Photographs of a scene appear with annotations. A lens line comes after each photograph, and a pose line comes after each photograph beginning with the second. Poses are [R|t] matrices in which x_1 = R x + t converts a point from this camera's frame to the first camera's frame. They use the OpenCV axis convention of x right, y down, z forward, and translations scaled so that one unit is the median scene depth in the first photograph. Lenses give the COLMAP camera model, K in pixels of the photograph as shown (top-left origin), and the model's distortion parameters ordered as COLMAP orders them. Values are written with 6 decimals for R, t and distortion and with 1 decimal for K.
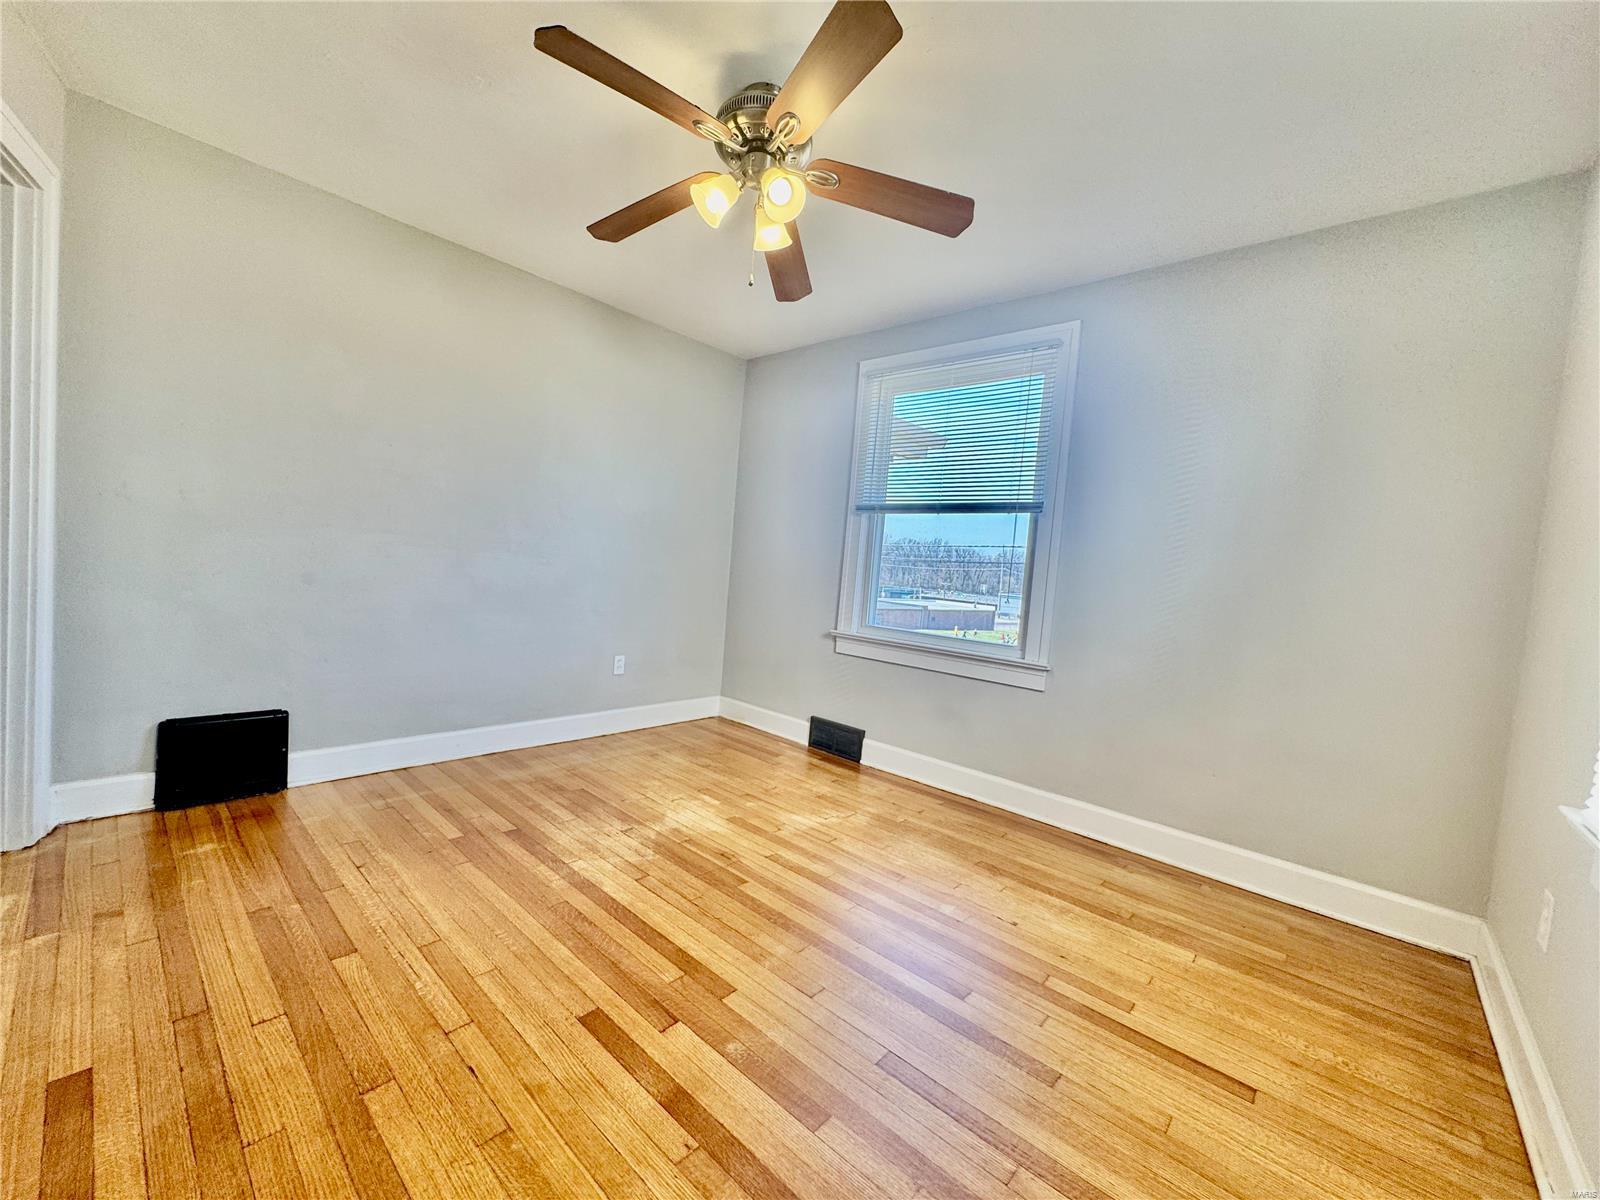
lens RADIAL K [[637.1, 0, 800.4], [0, 637.1, 600.7], [0, 0, 1]] dist [-0.000001, 0.000073]
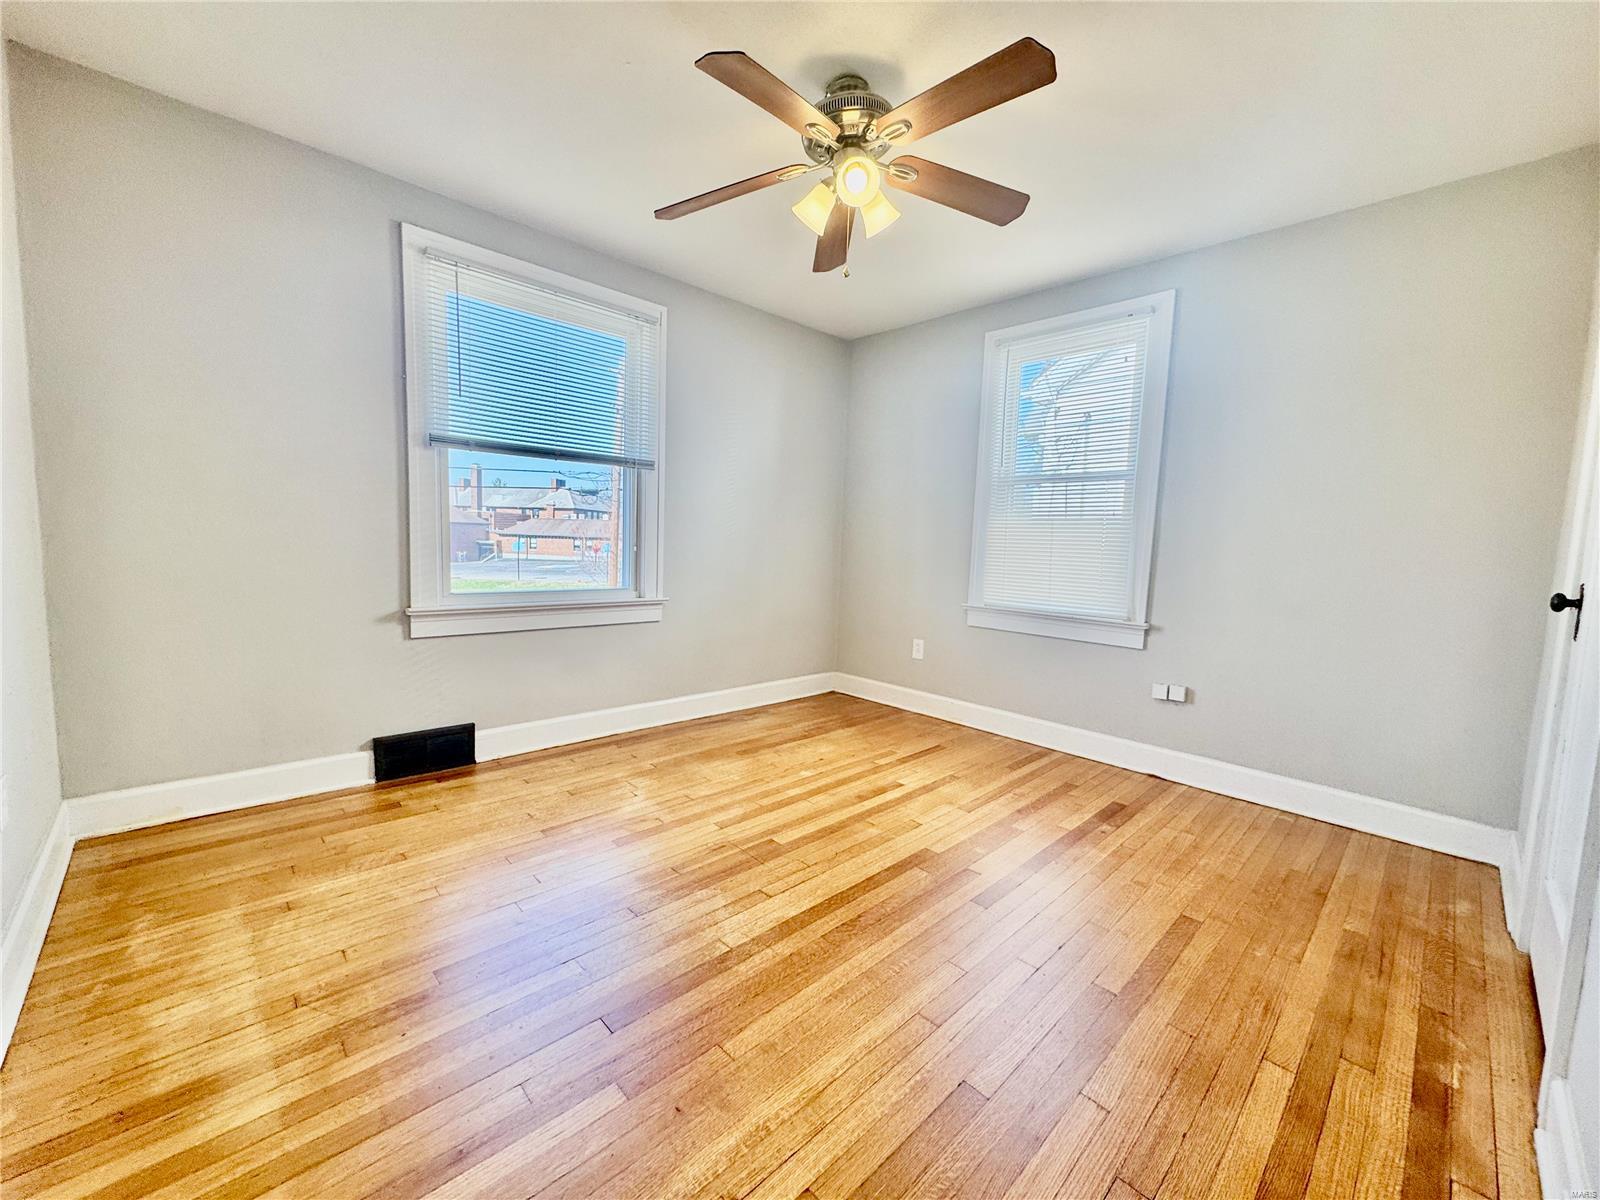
lens RADIAL K [[637.1, 0, 800.4], [0, 637.1, 600.7], [0, 0, 1]] dist [-0.000001, 0.000073]
pose [[0.080059, -0.170527, 0.982095, -0.954278], [0.021615, 0.985323, 0.169325, -0.115483], [-0.996556, 0.007672, 0.082569, 0.782168]]
